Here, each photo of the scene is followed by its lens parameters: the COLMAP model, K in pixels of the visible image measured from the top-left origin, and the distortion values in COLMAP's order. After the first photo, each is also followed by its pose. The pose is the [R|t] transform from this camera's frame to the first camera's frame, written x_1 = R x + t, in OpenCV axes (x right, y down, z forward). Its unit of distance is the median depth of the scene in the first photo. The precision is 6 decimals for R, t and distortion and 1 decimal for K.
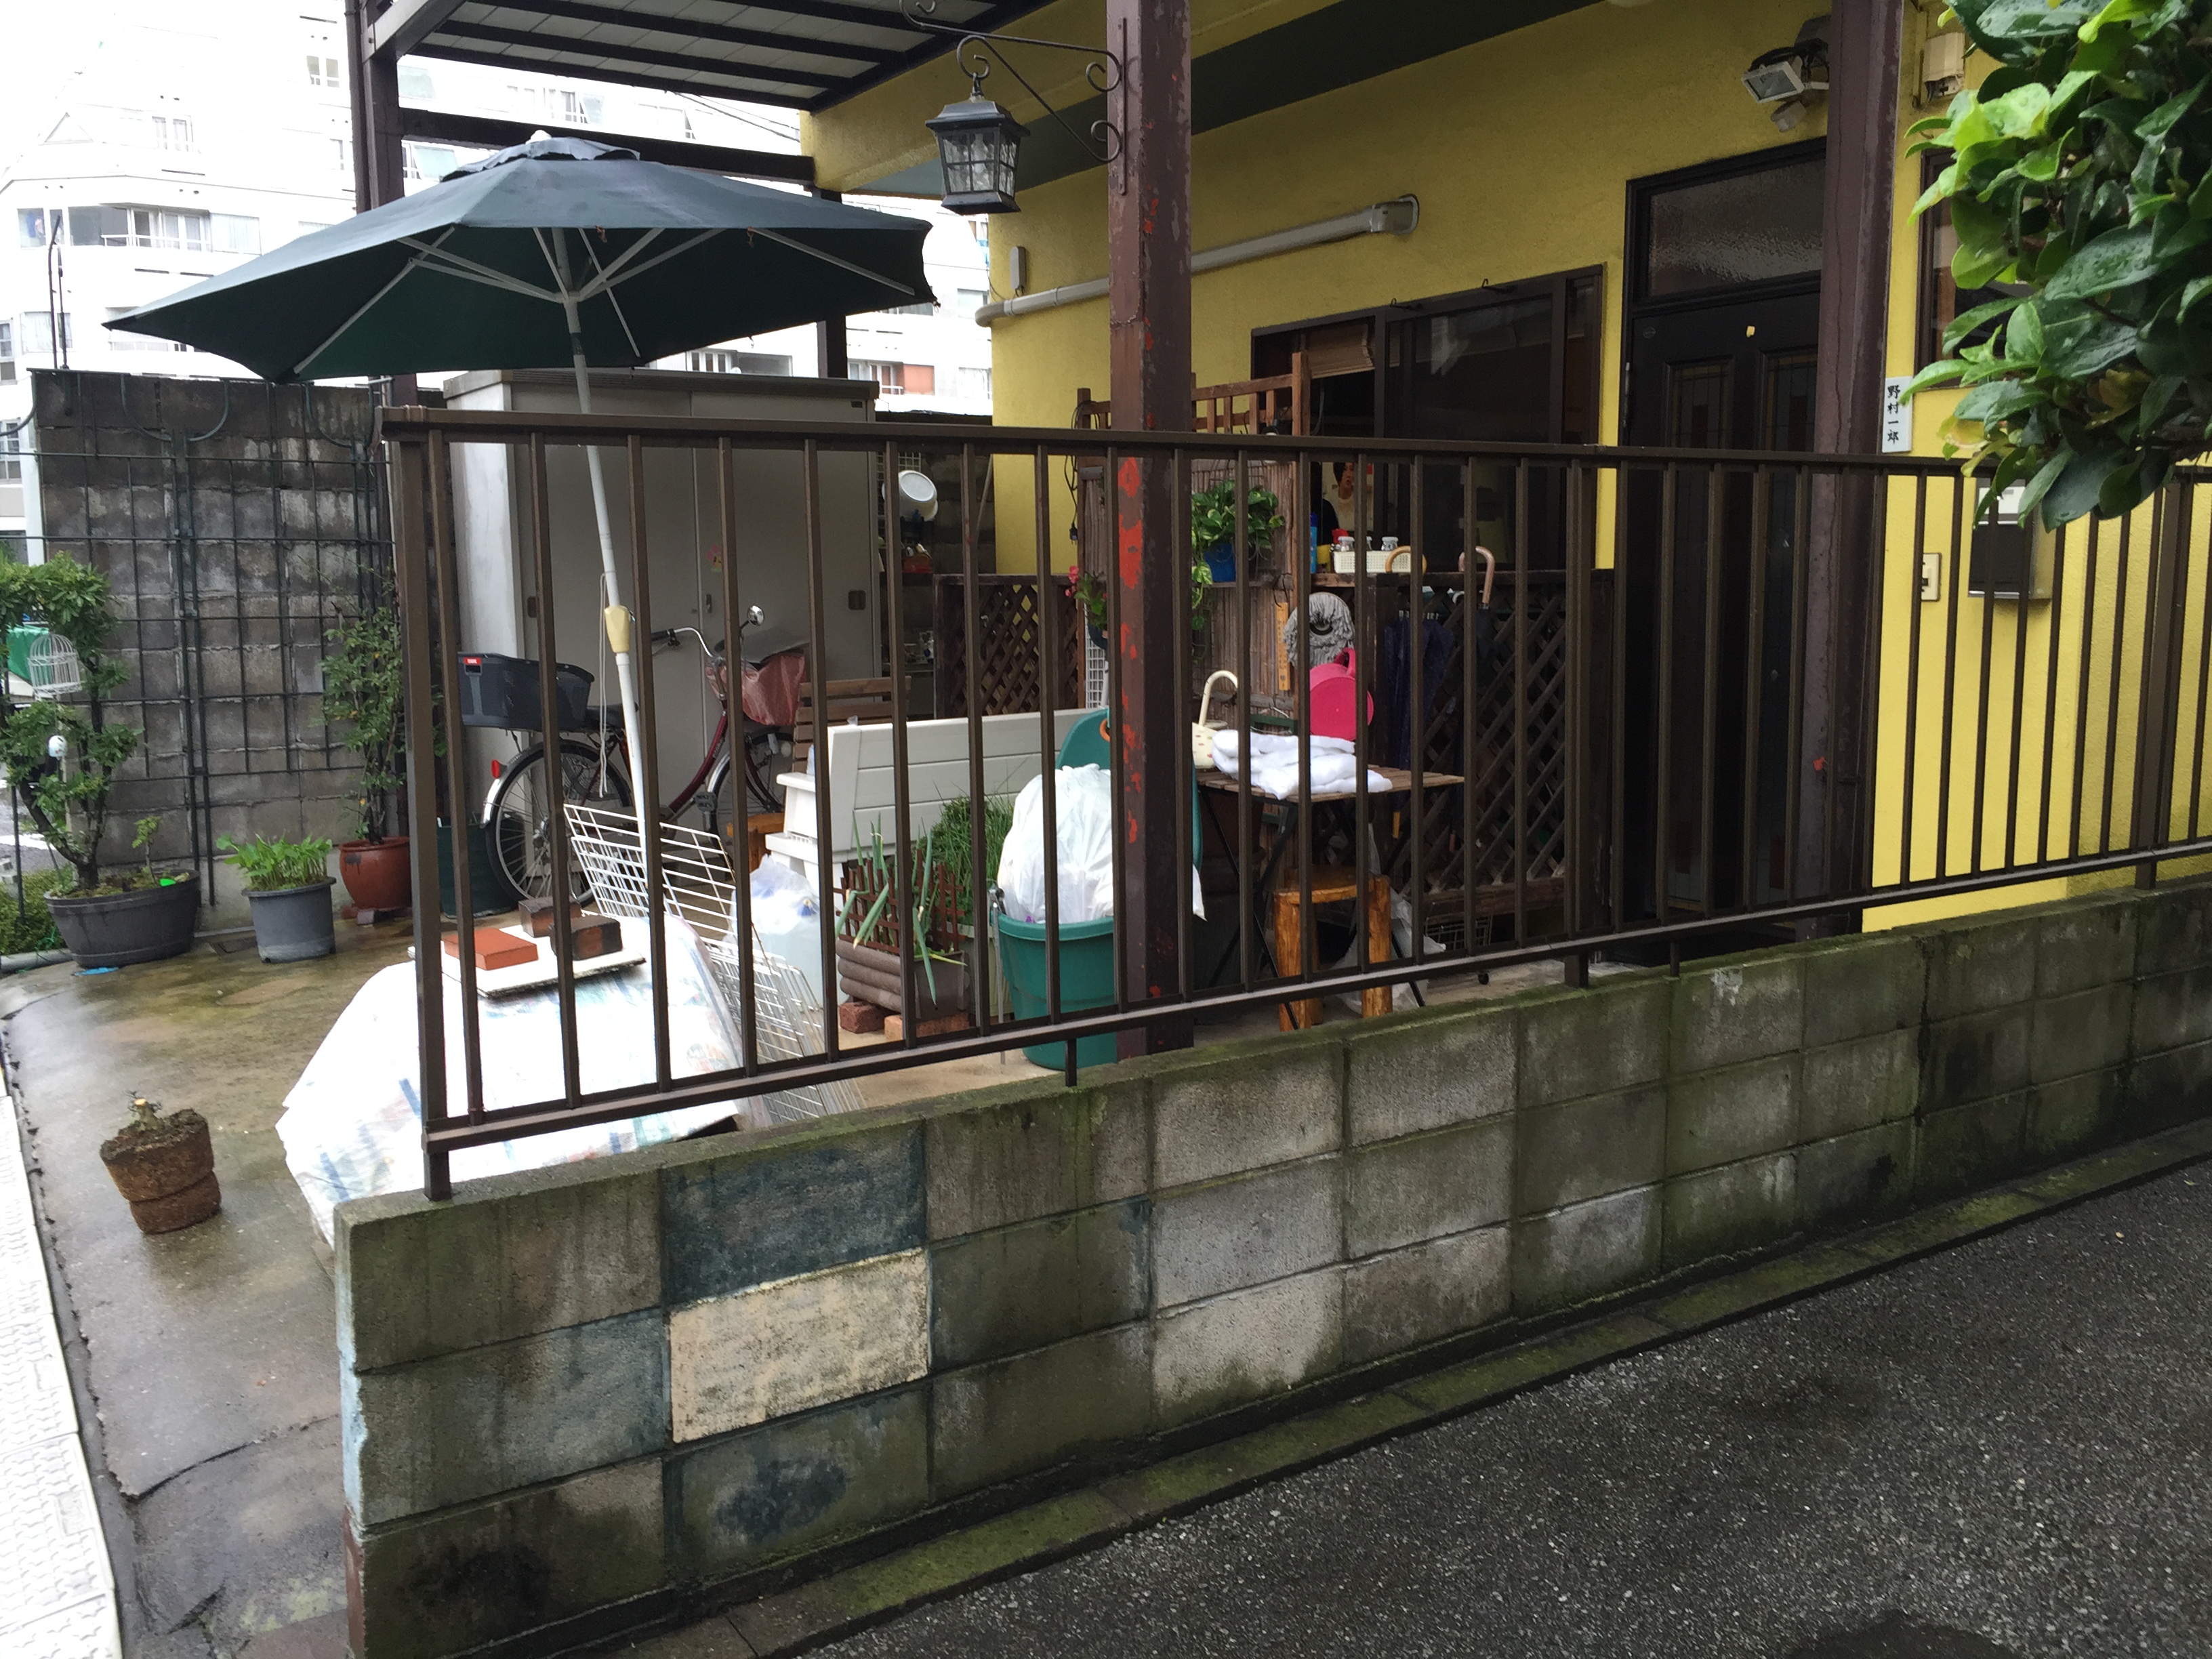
lens RADIAL K [[1893.0, 0, 1101.4], [0, 1893.0, 826.8], [0, 0, 1]] dist [0.057108, -0.040998]
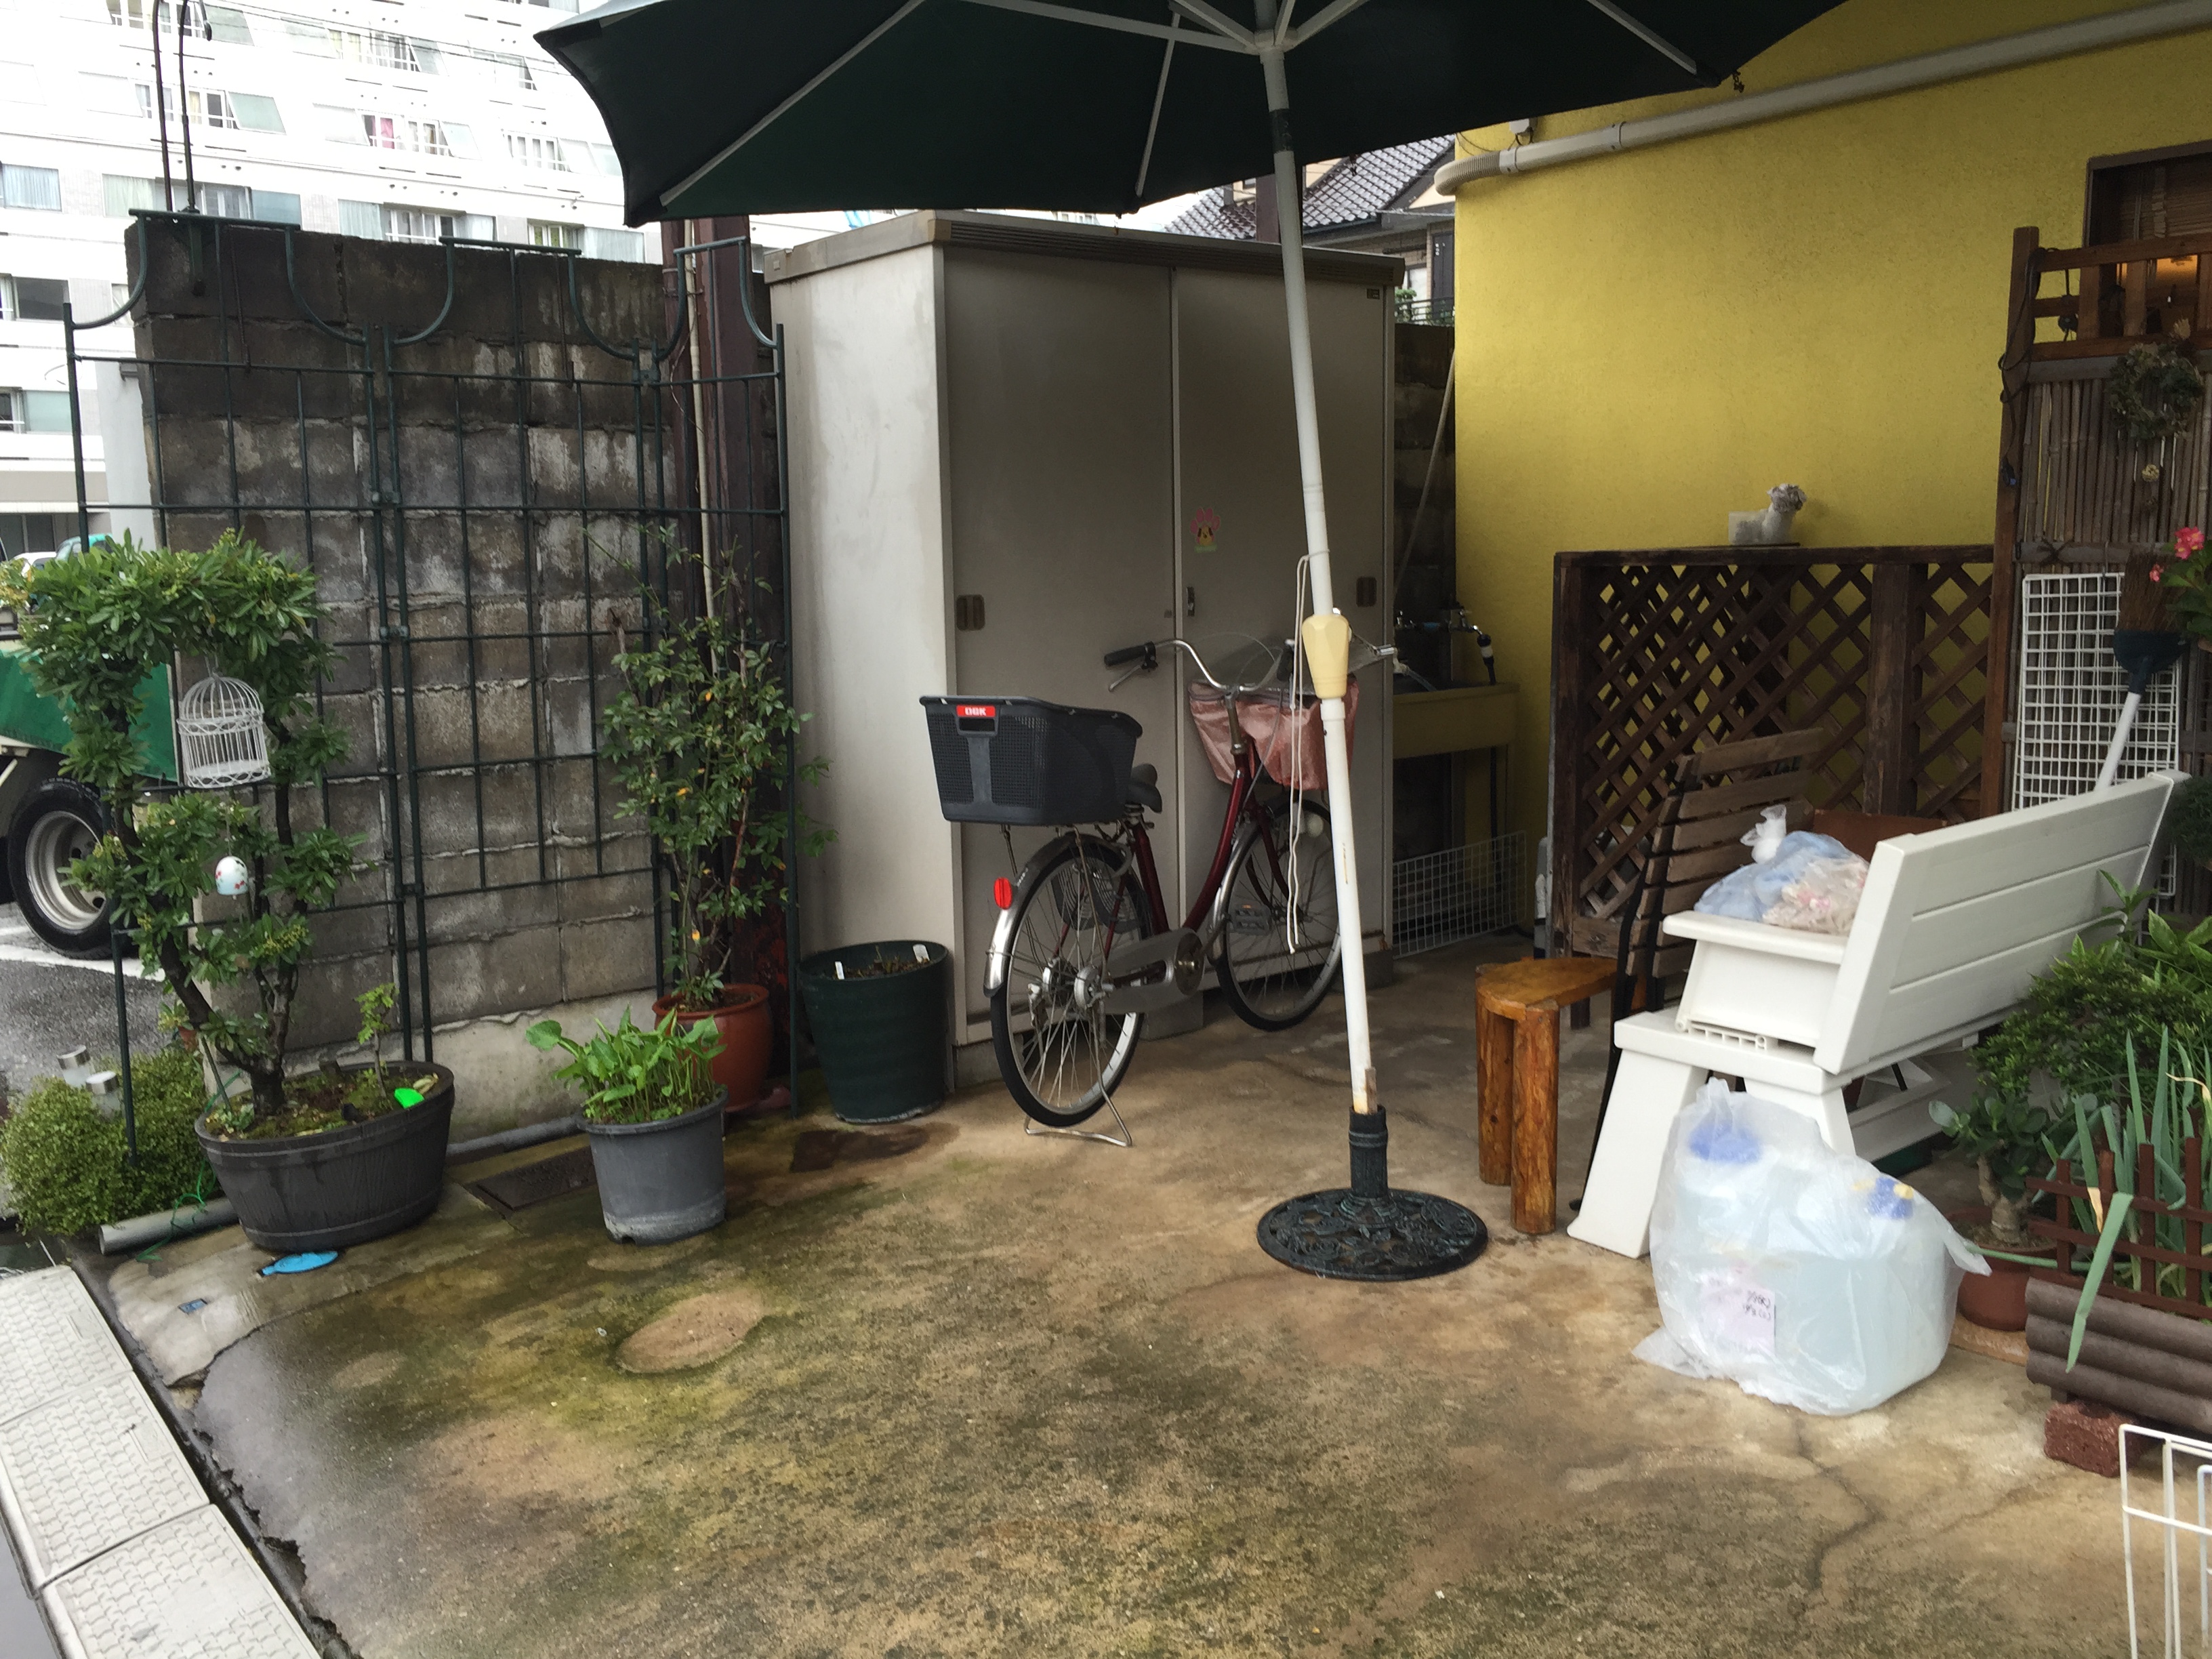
lens RADIAL K [[1893.0, 0, 1109.9], [0, 1893.0, 827.3], [0, 0, 1]] dist [0.057108, -0.040998]
pose [[0.995379, -0.024427, 0.092870, -0.306031], [0.023430, 0.999656, 0.011810, -0.051167], [-0.093126, -0.009579, 0.995608, 0.375568]]
